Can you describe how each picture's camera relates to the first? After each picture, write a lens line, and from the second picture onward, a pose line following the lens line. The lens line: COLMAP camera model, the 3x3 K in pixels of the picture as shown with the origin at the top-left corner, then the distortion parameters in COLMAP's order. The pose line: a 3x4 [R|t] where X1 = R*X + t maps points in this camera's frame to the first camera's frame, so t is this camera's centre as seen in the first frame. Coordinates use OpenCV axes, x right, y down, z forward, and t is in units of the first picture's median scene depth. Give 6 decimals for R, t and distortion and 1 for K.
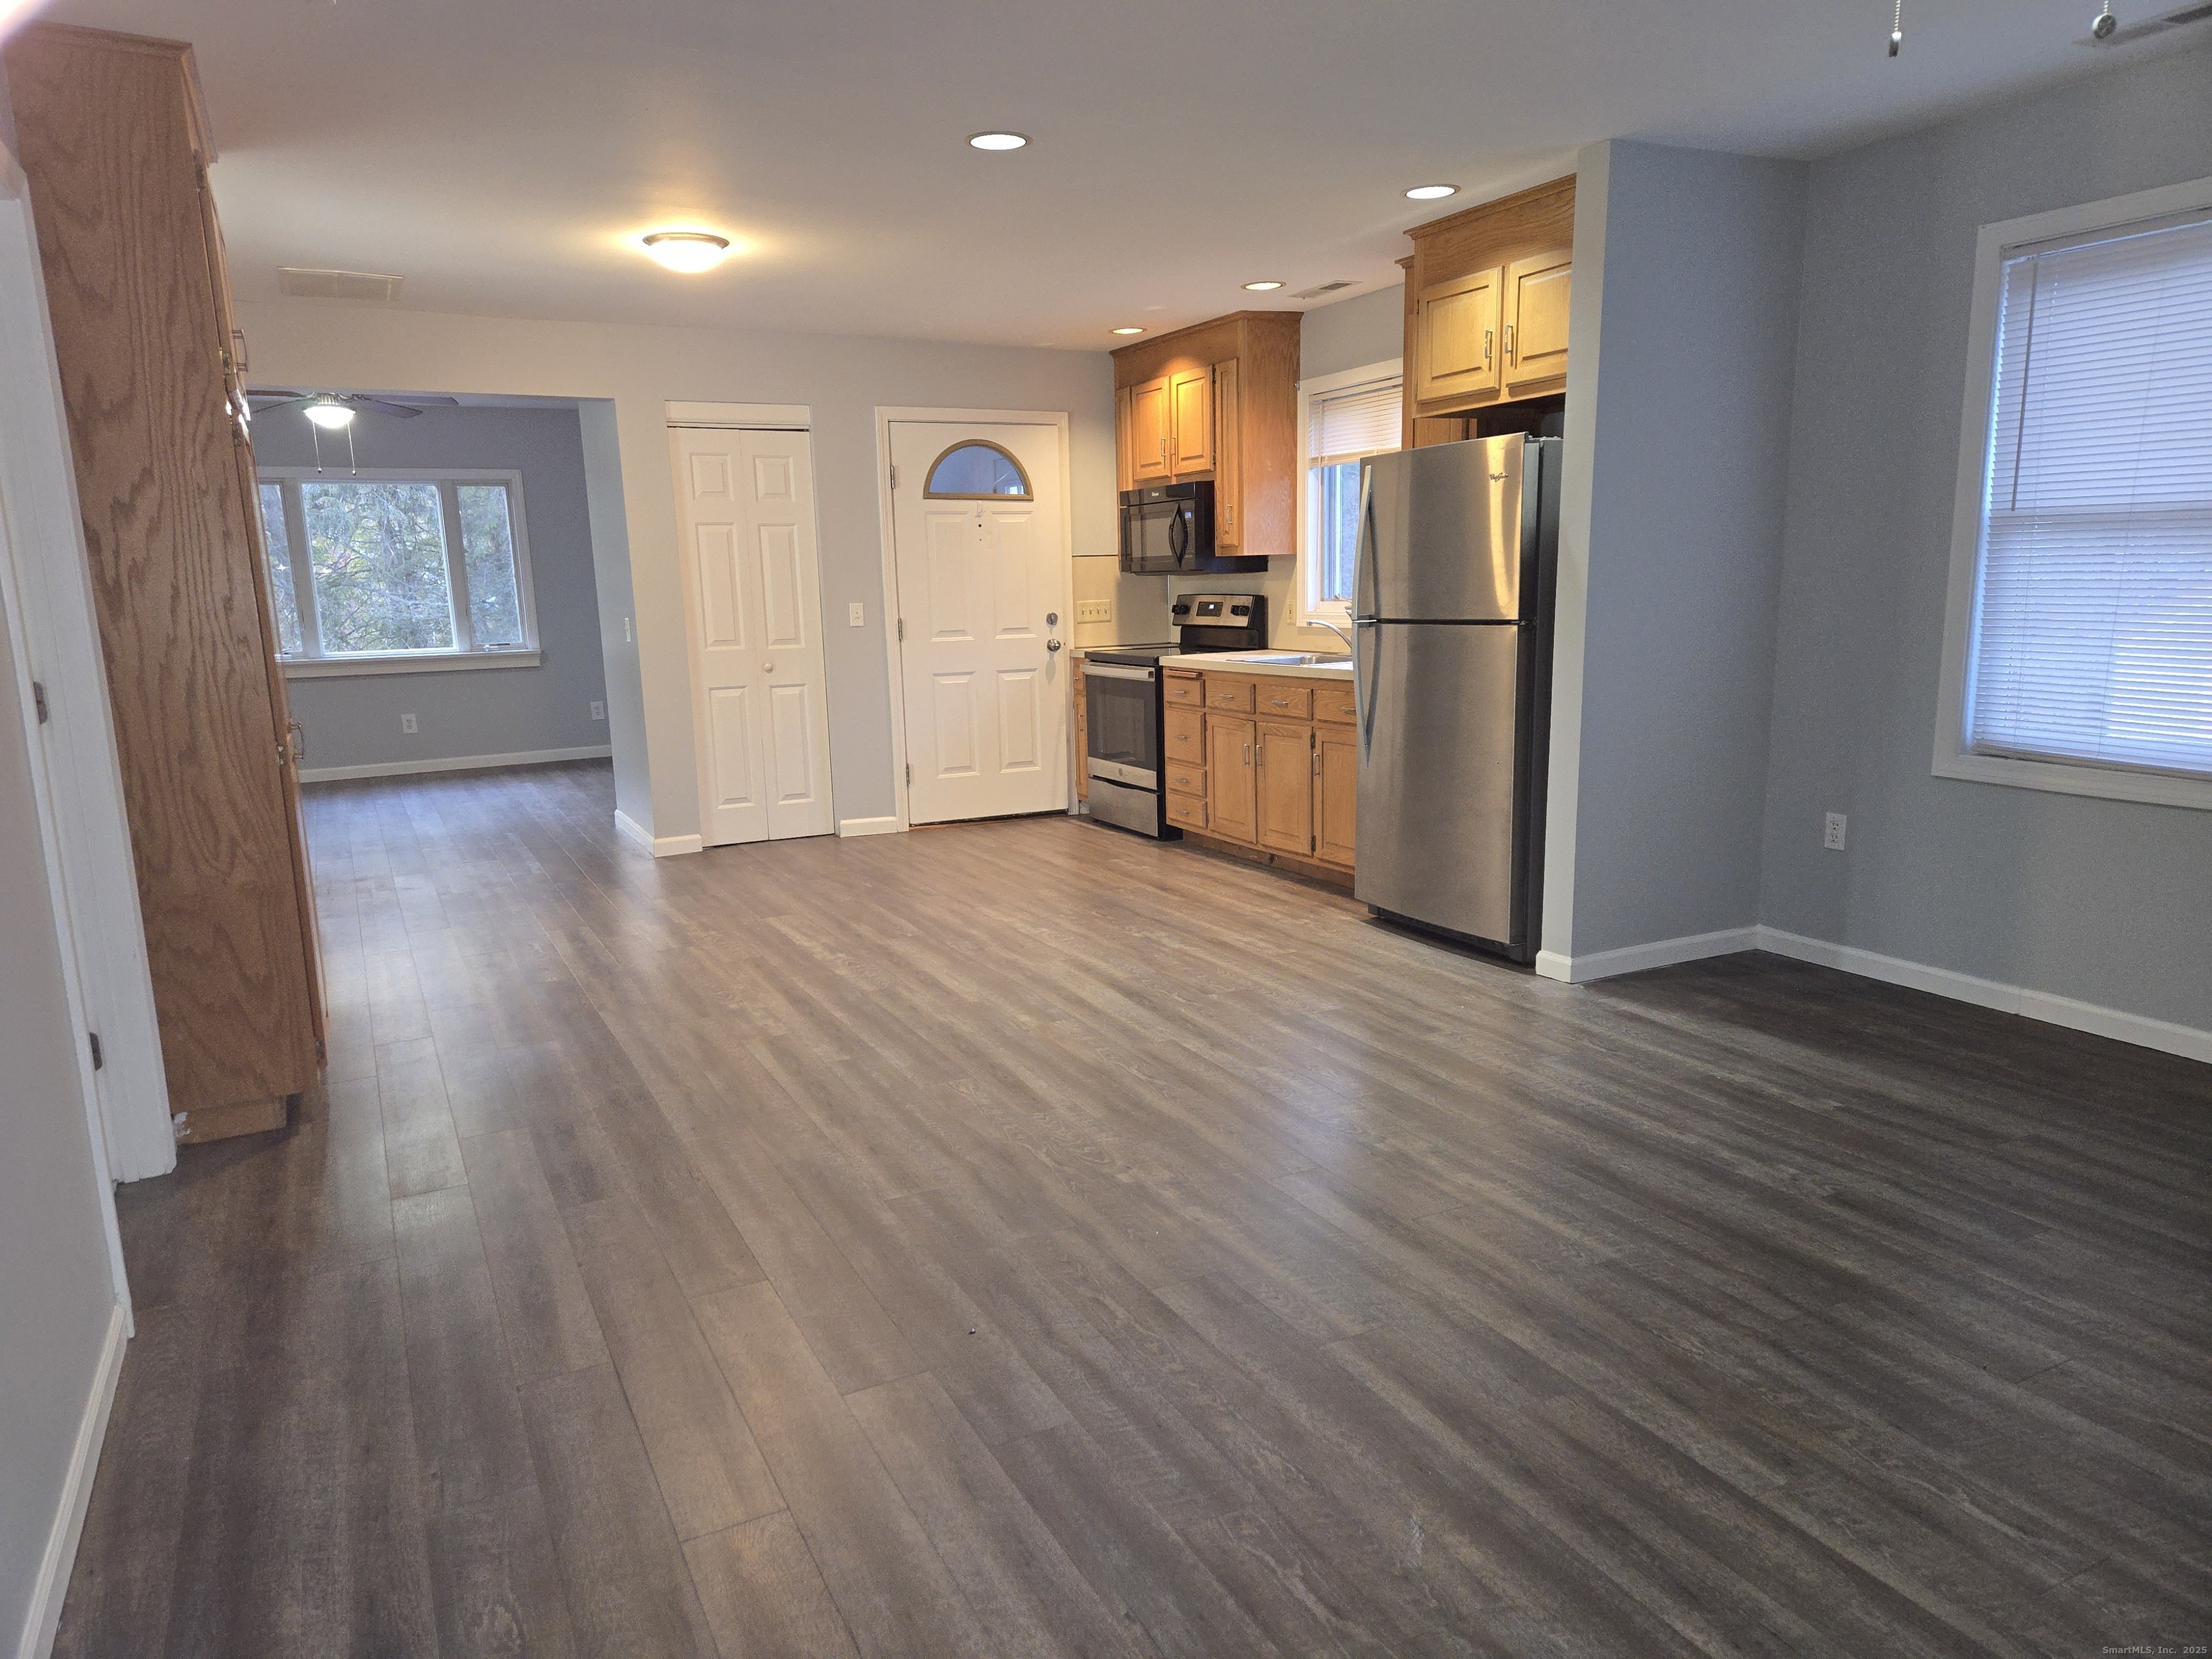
lens RADIAL K [[1495.2, 0, 1104.9], [0, 1495.2, 857.9], [0, 0, 1]] dist [0.081143, -0.064042]
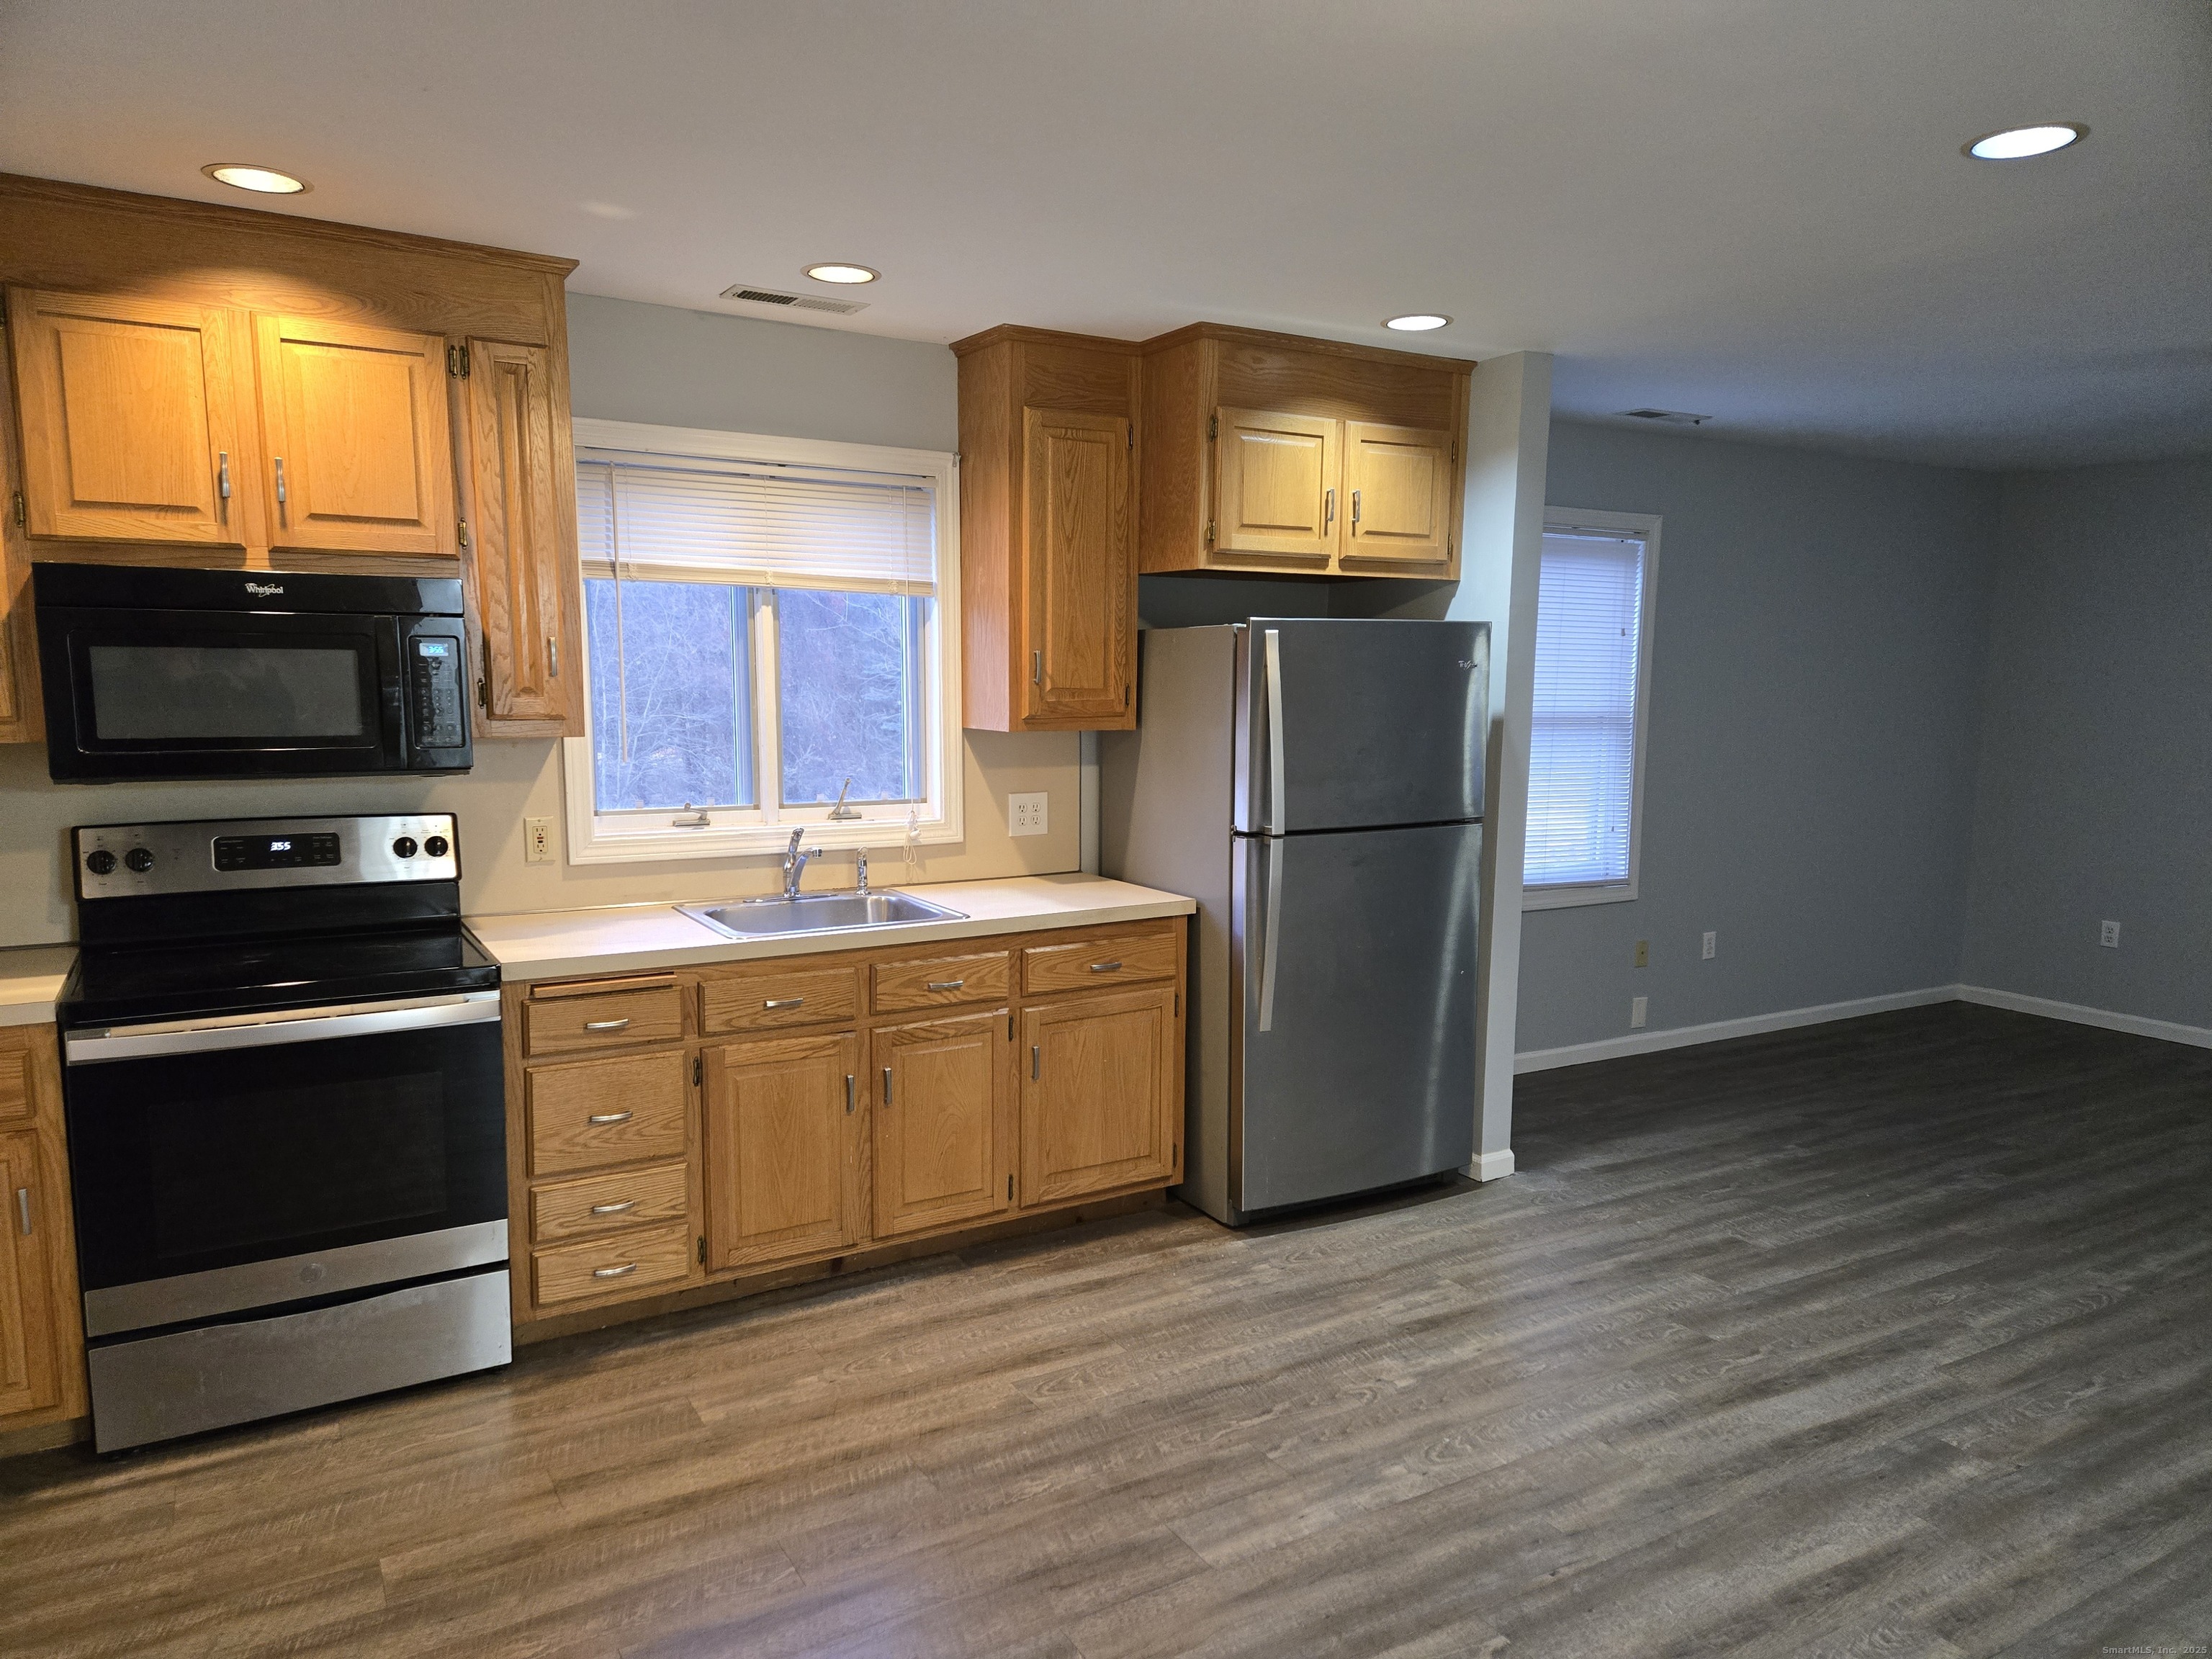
lens RADIAL K [[1462.5, 0, 1074.1], [0, 1462.5, 835.4], [0, 0, 1]] dist [0.079848, -0.056652]
pose [[-0.052134, -0.084471, 0.995061, -0.622024], [0.181452, 0.979029, 0.092617, -0.276441], [-0.982017, 0.185384, -0.035714, 1.284139]]
